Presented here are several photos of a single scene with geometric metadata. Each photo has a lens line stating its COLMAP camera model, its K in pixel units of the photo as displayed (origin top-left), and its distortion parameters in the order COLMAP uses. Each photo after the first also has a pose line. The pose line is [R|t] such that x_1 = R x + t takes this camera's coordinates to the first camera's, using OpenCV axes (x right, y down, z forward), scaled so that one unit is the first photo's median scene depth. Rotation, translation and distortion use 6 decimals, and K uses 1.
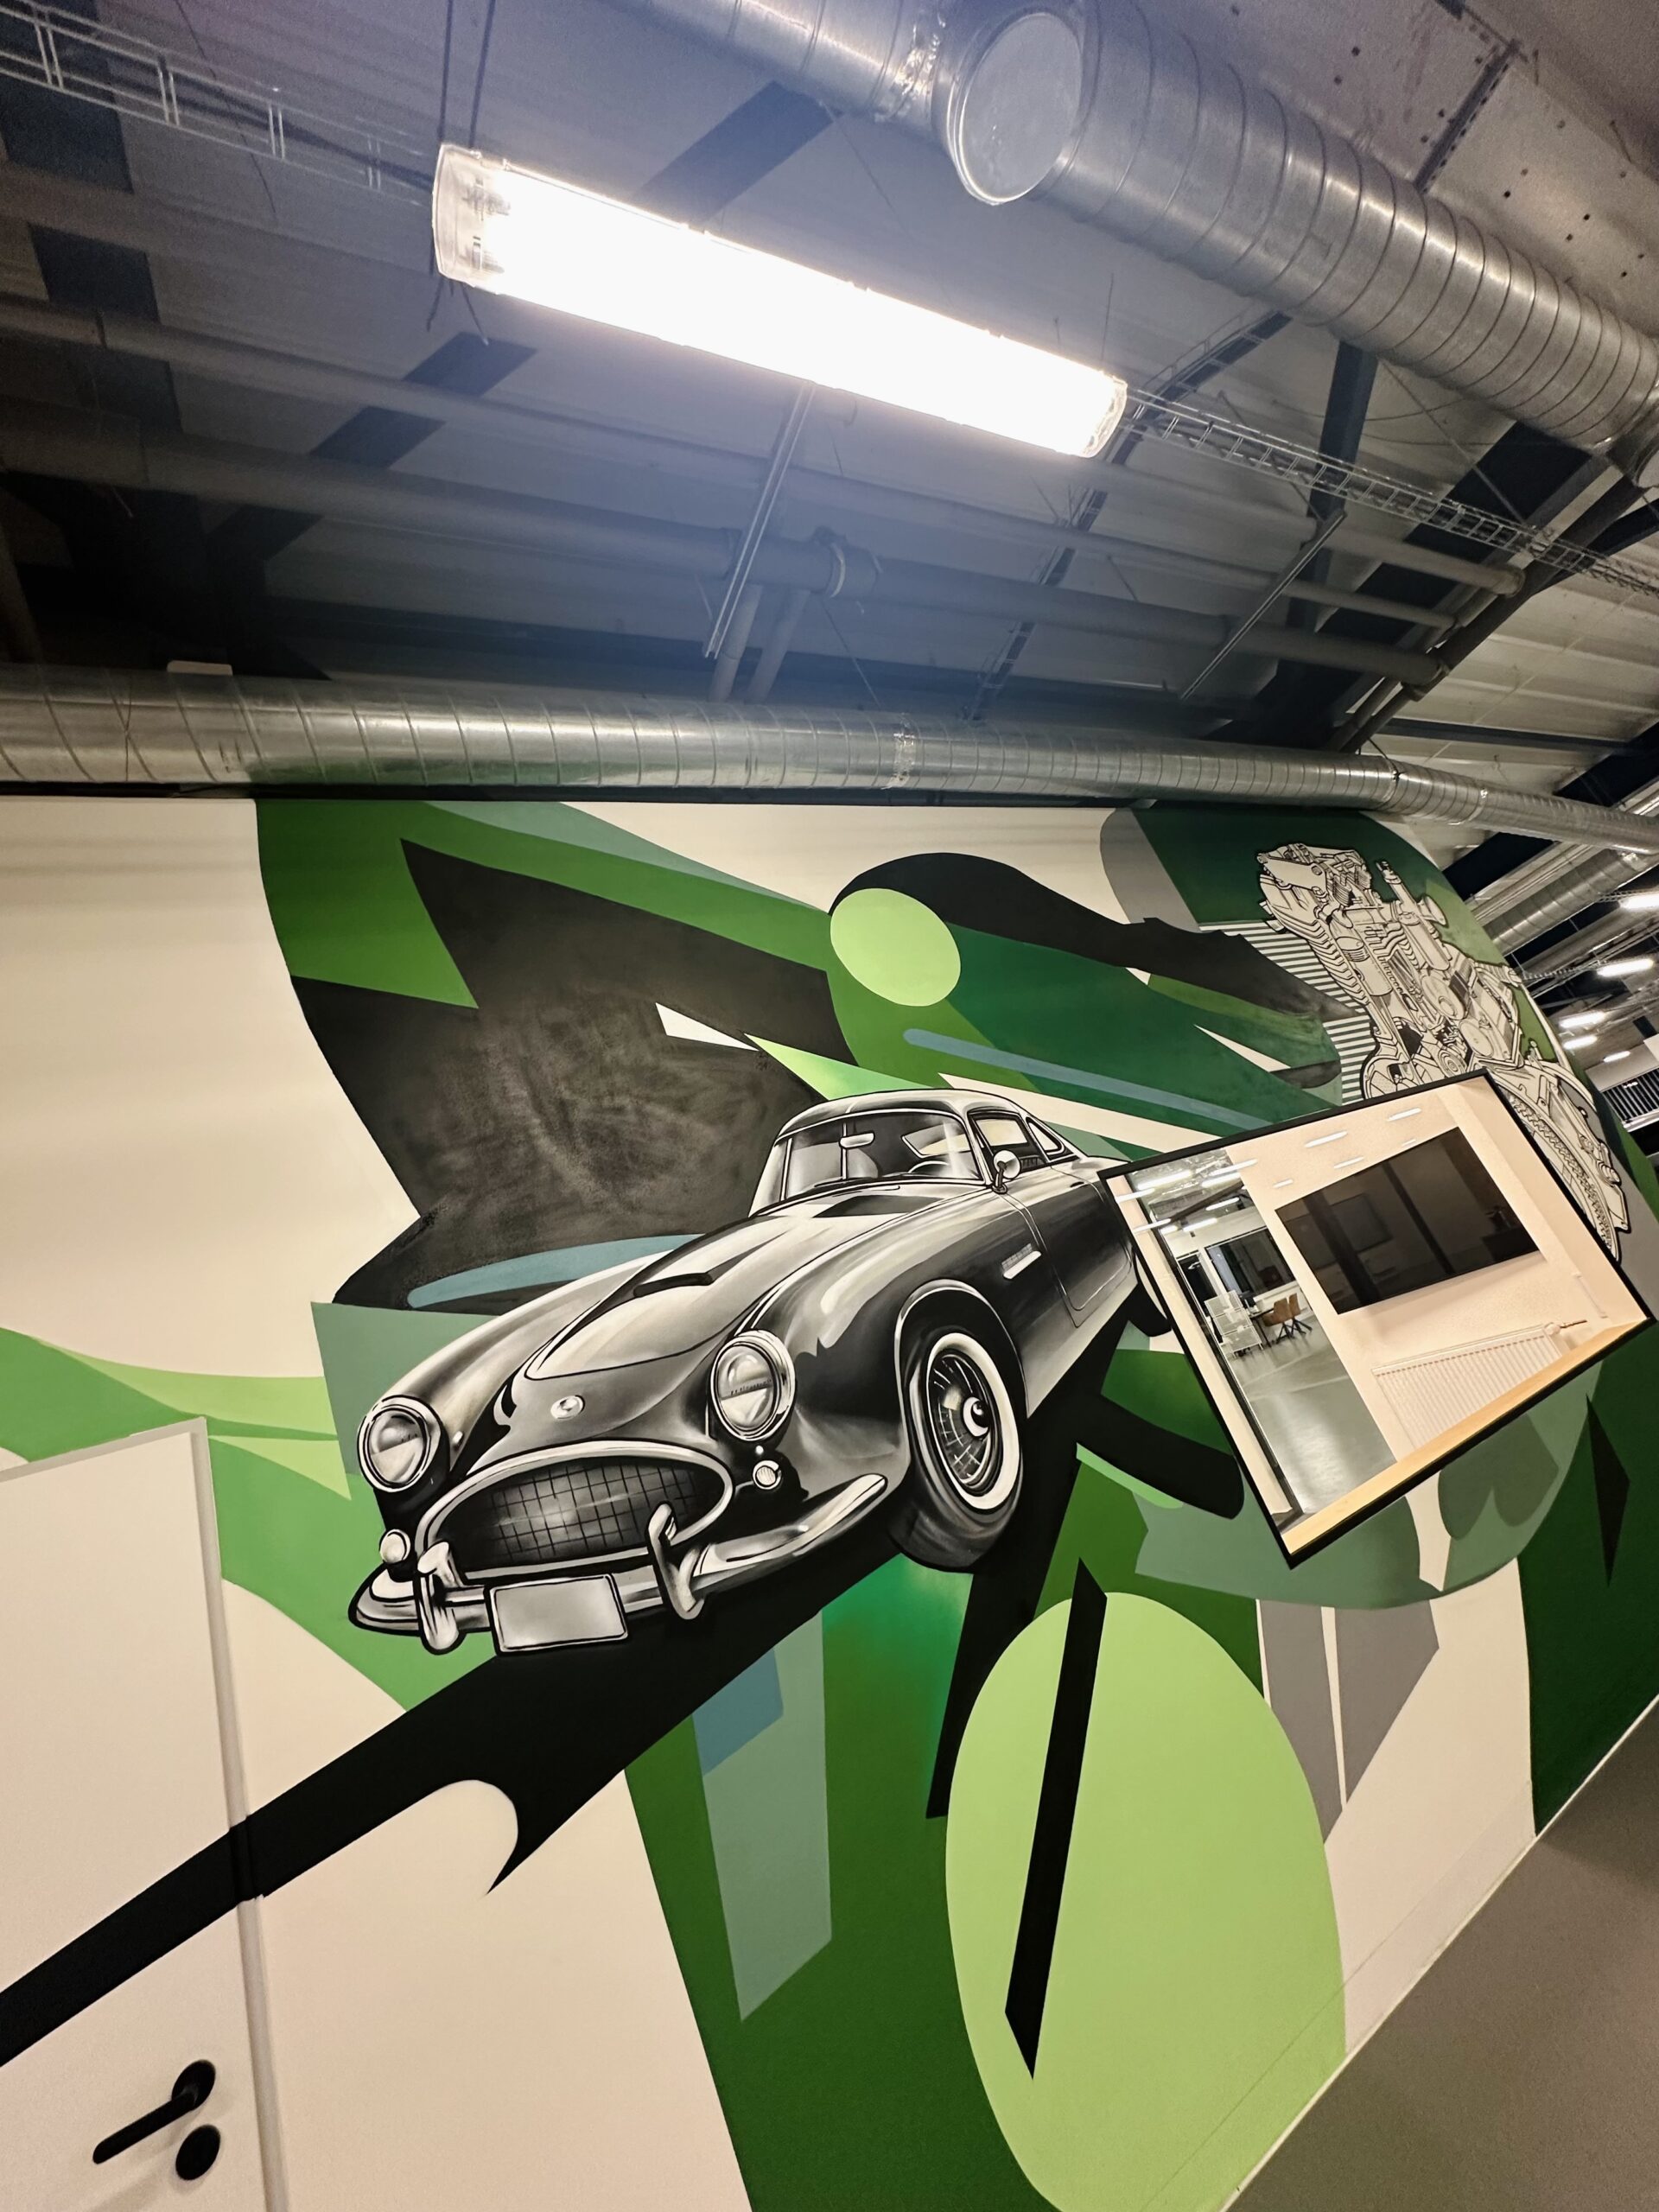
lens RADIAL K [[879.5, 0, 829.5], [0, 879.5, 1106.0], [0, 0, 1]] dist [-0.002380, 0.000645]
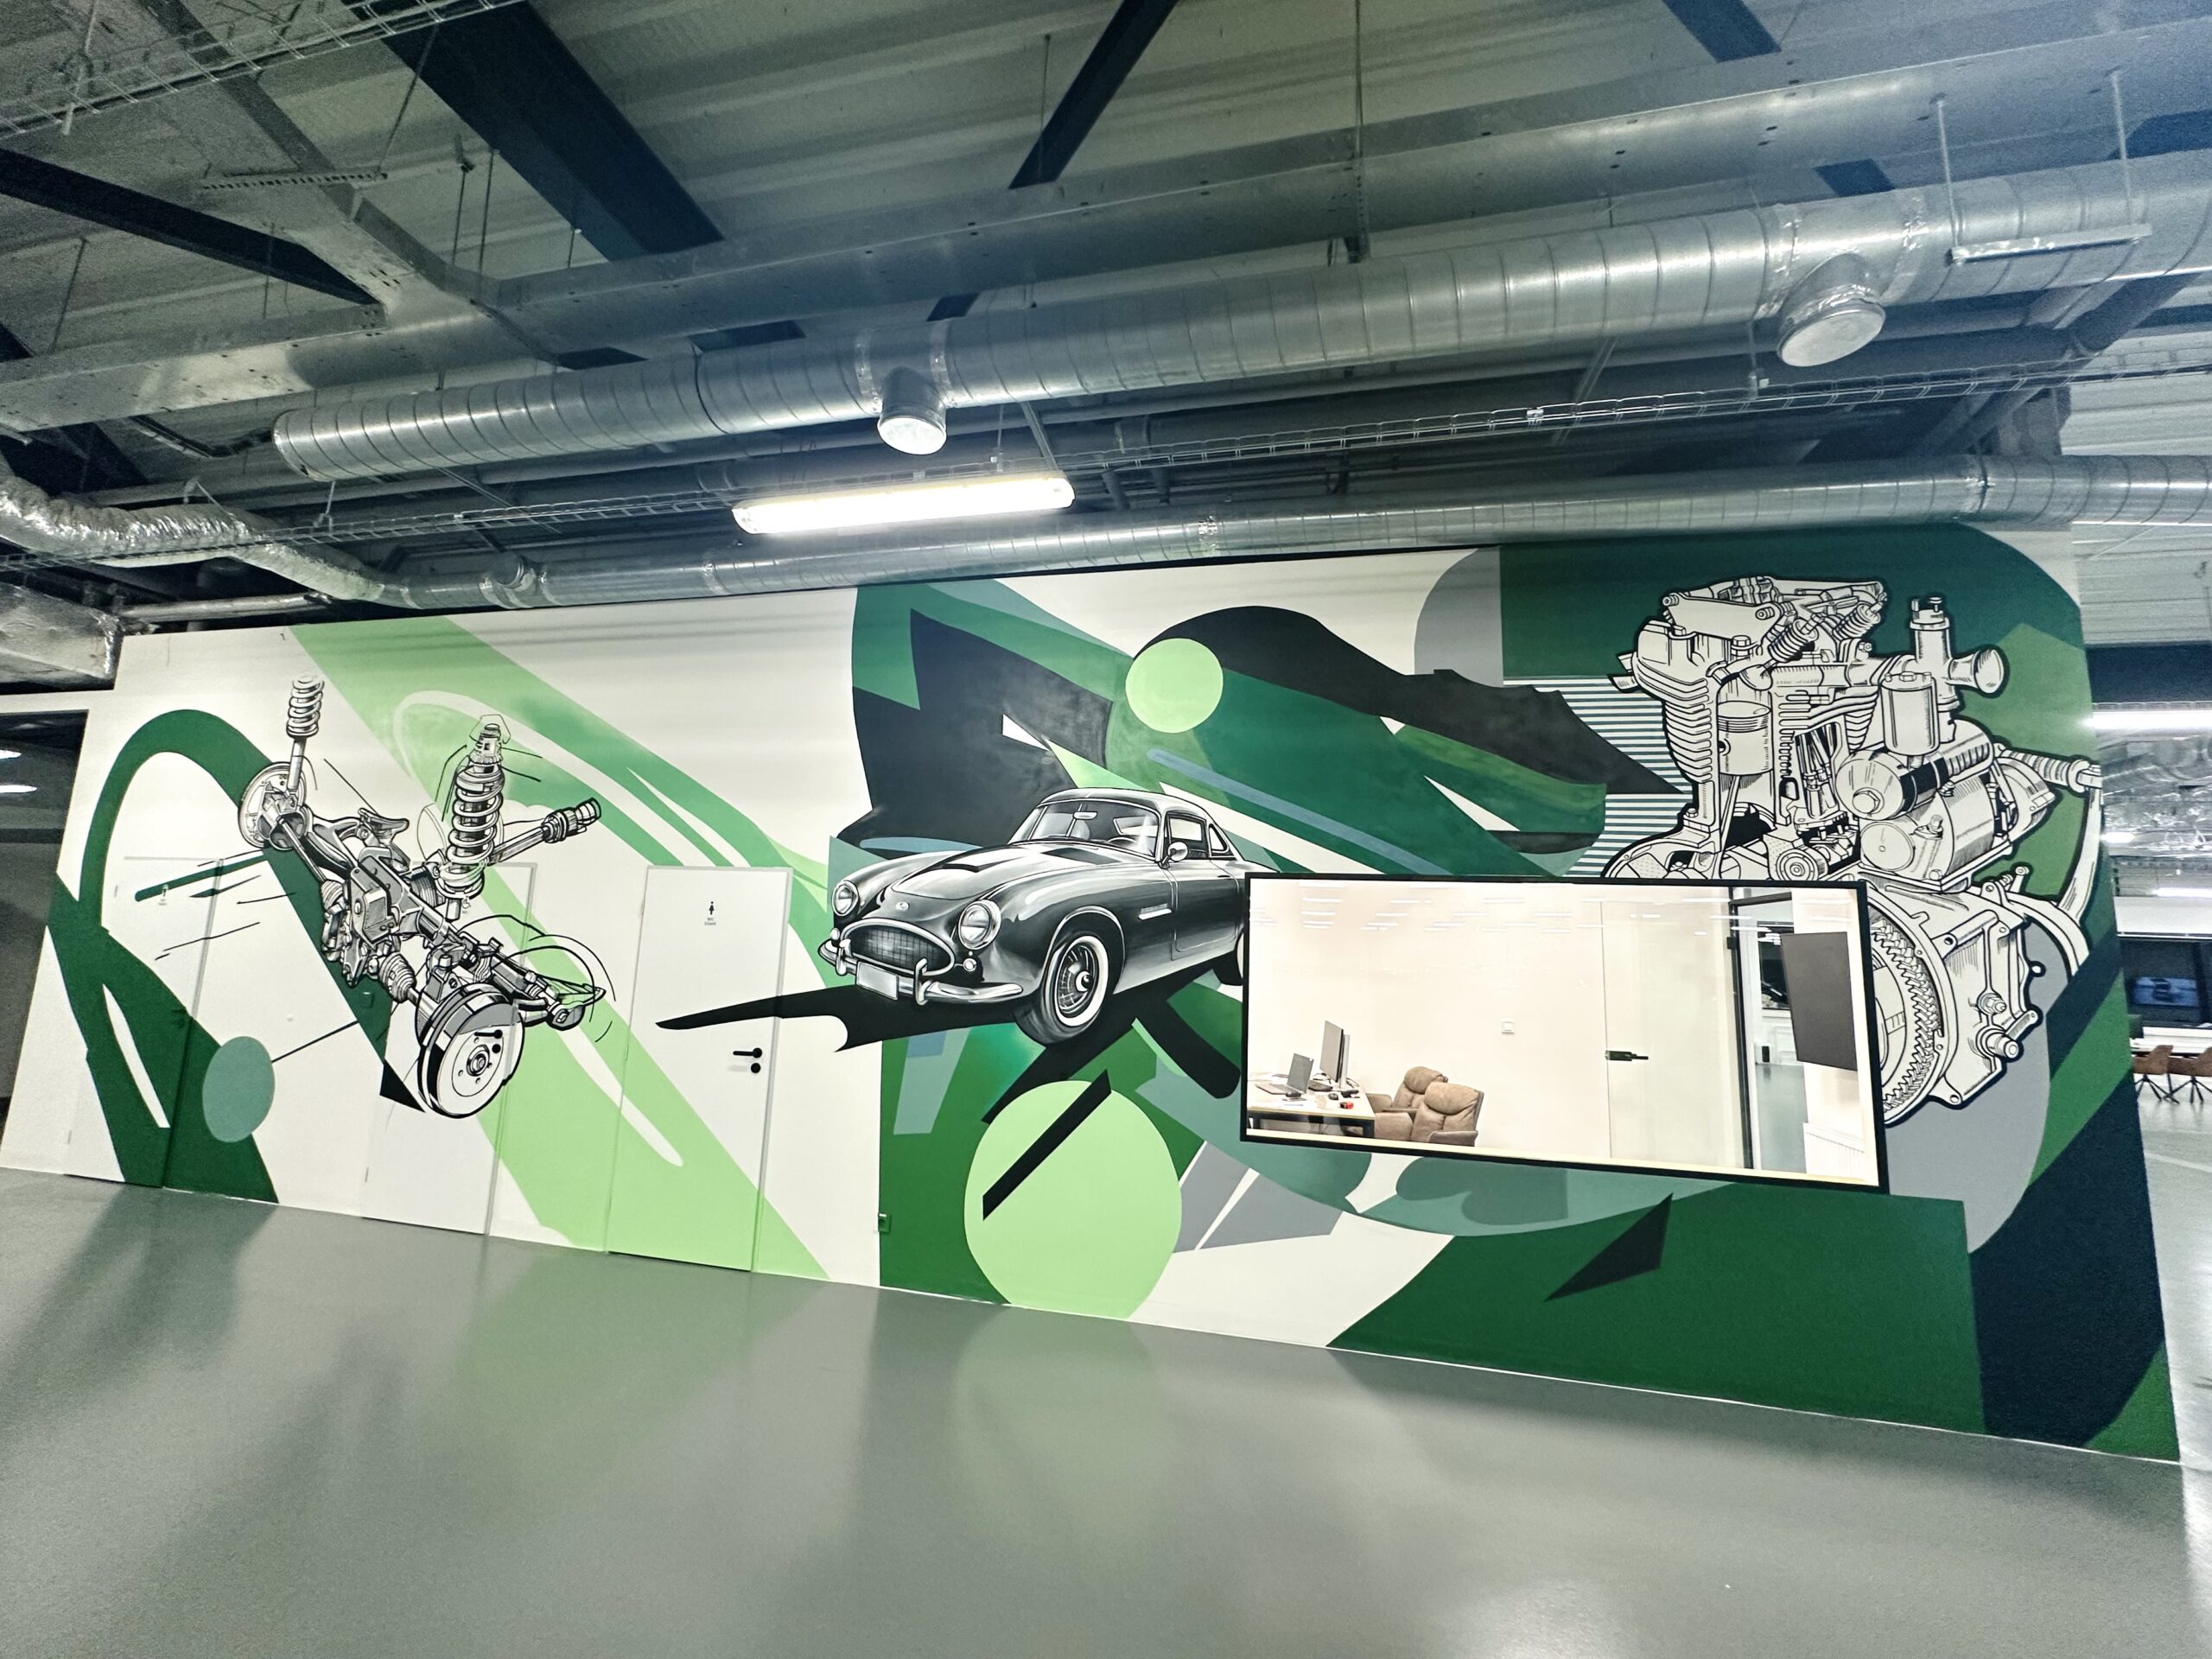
lens RADIAL K [[879.5, 0, 1106.0], [0, 879.5, 829.5], [0, 0, 1]] dist [-0.002380, 0.000645]
pose [[0.741869, 0.289016, -0.605062, 1.168870], [-0.080923, 0.934338, 0.347079, -0.563331], [0.665644, -0.208524, 0.716544, -0.217095]]
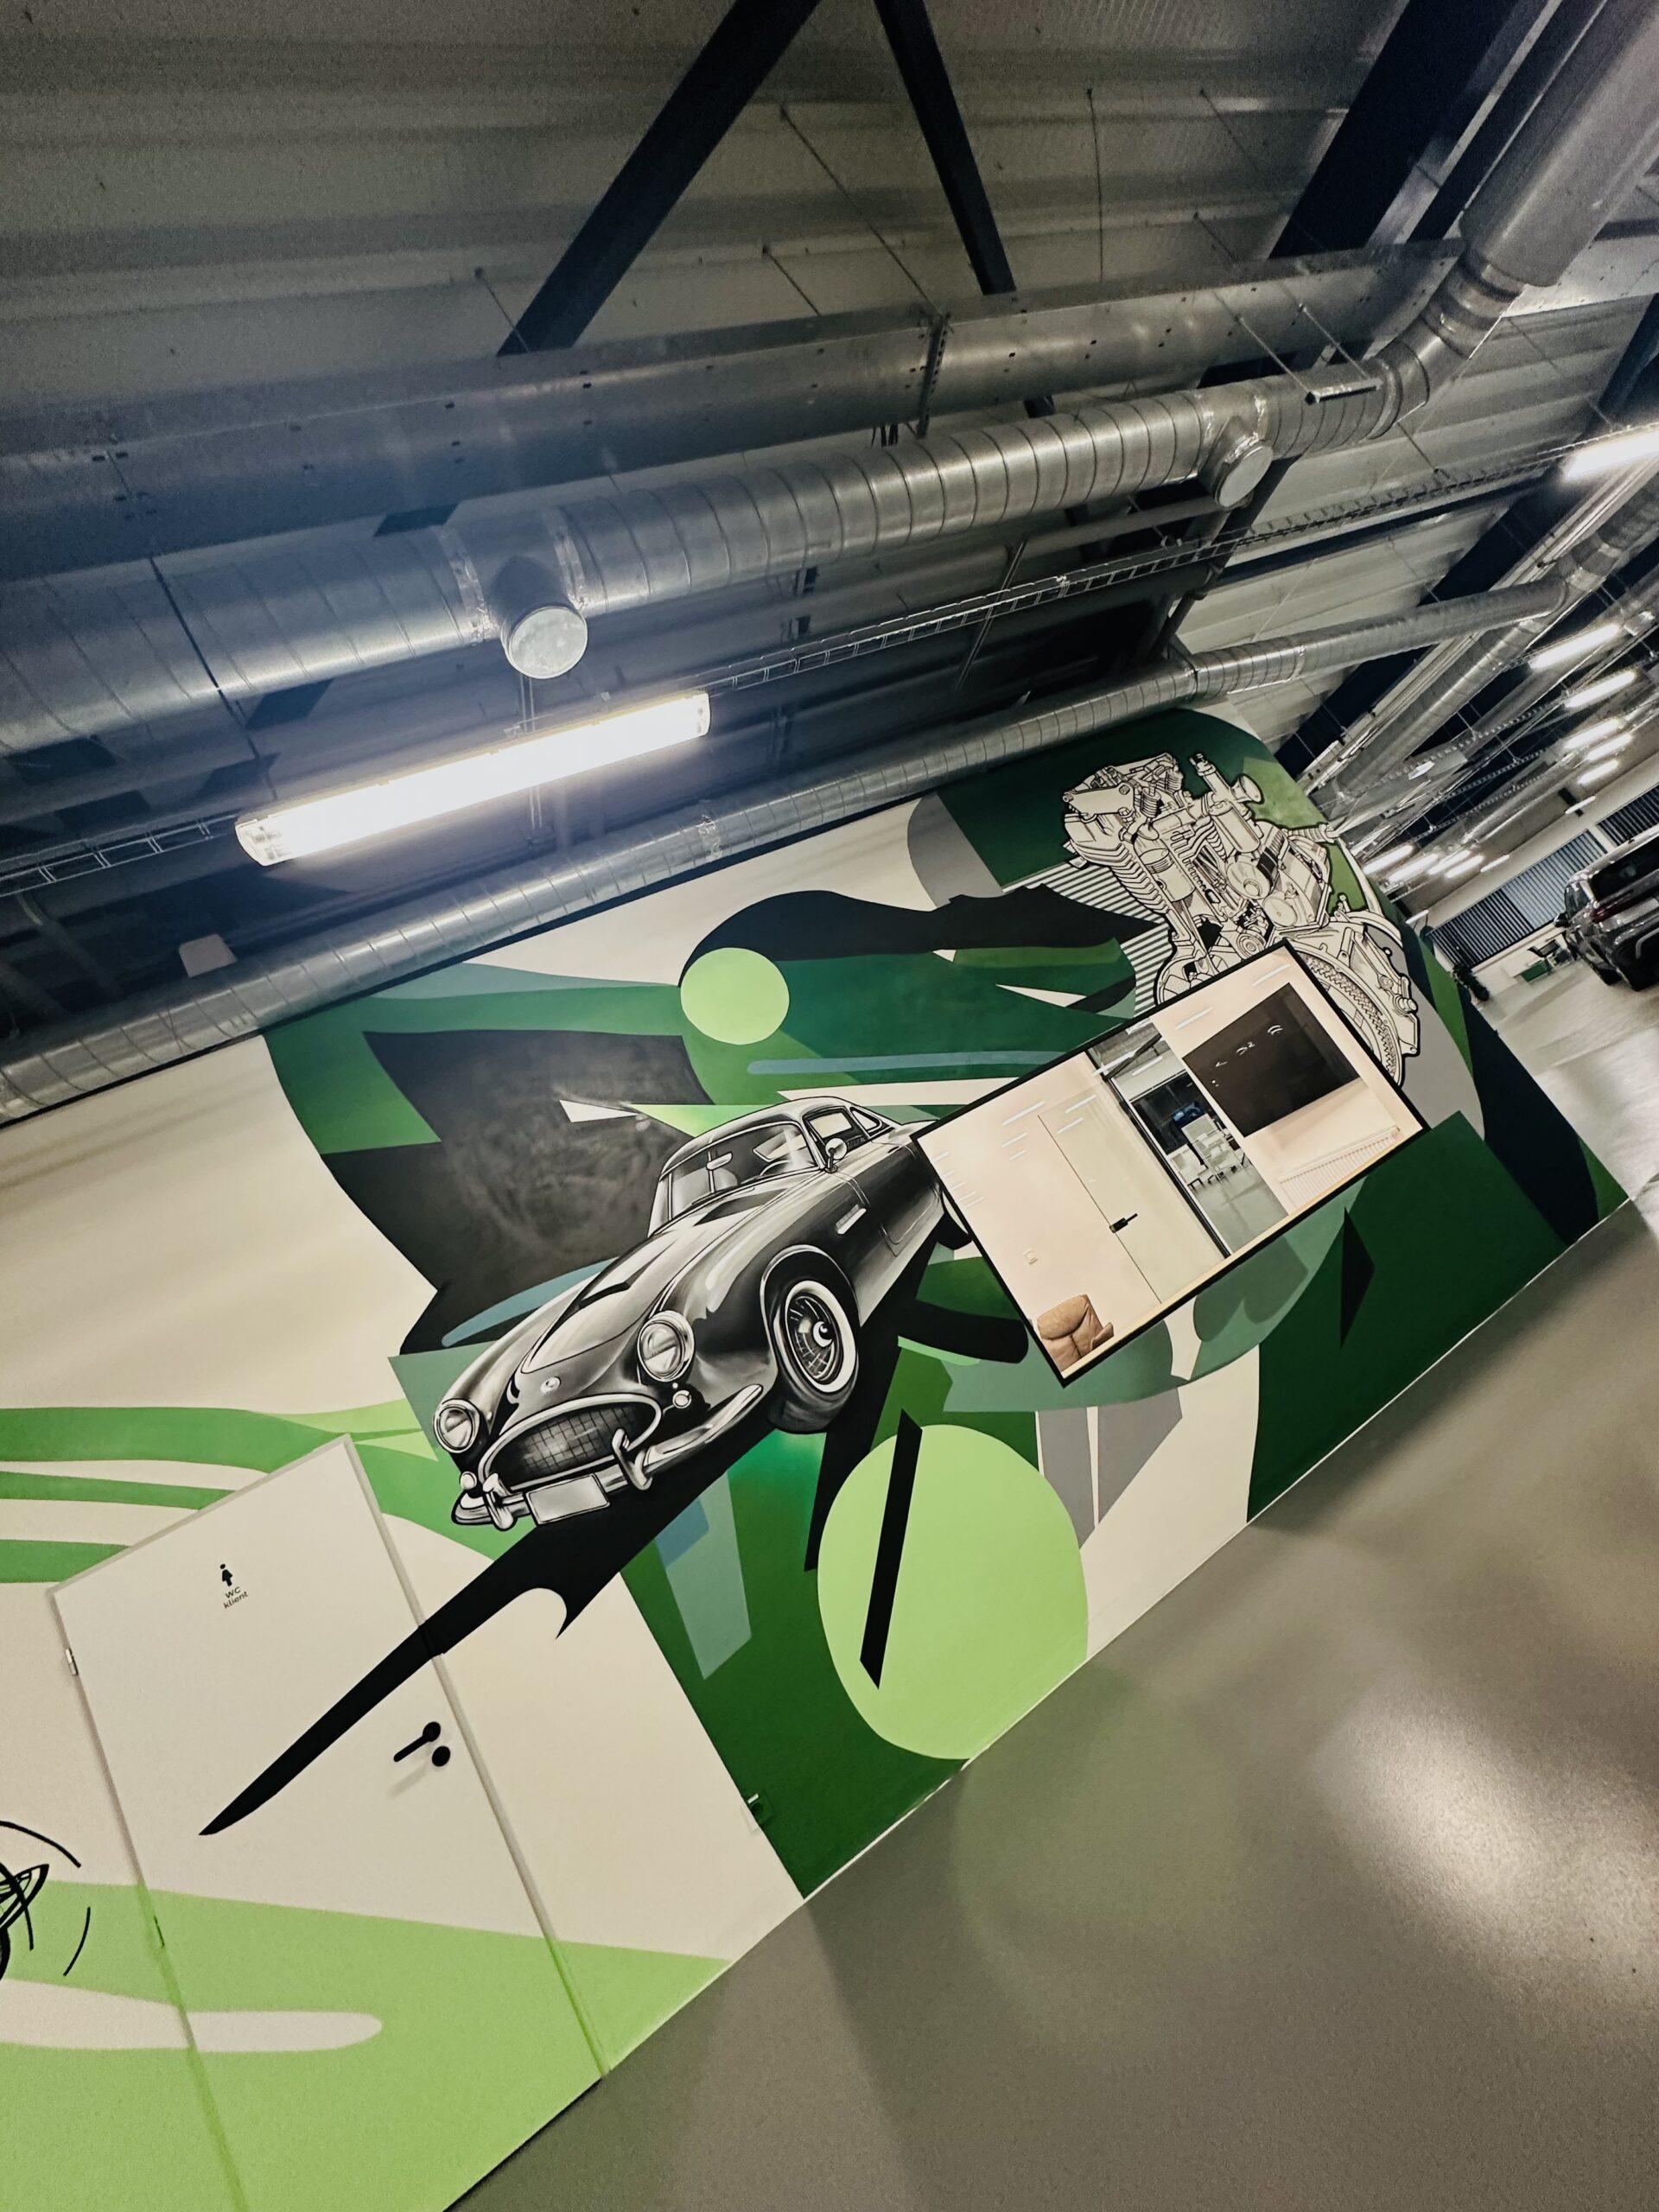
lens RADIAL K [[879.5, 0, 829.5], [0, 879.5, 1106.0], [0, 0, 1]] dist [-0.002380, 0.000645]
pose [[0.972938, -0.200653, -0.114585, 0.409724], [0.218036, 0.961410, 0.167781, -0.262971], [0.076498, -0.188224, 0.979142, -0.390045]]
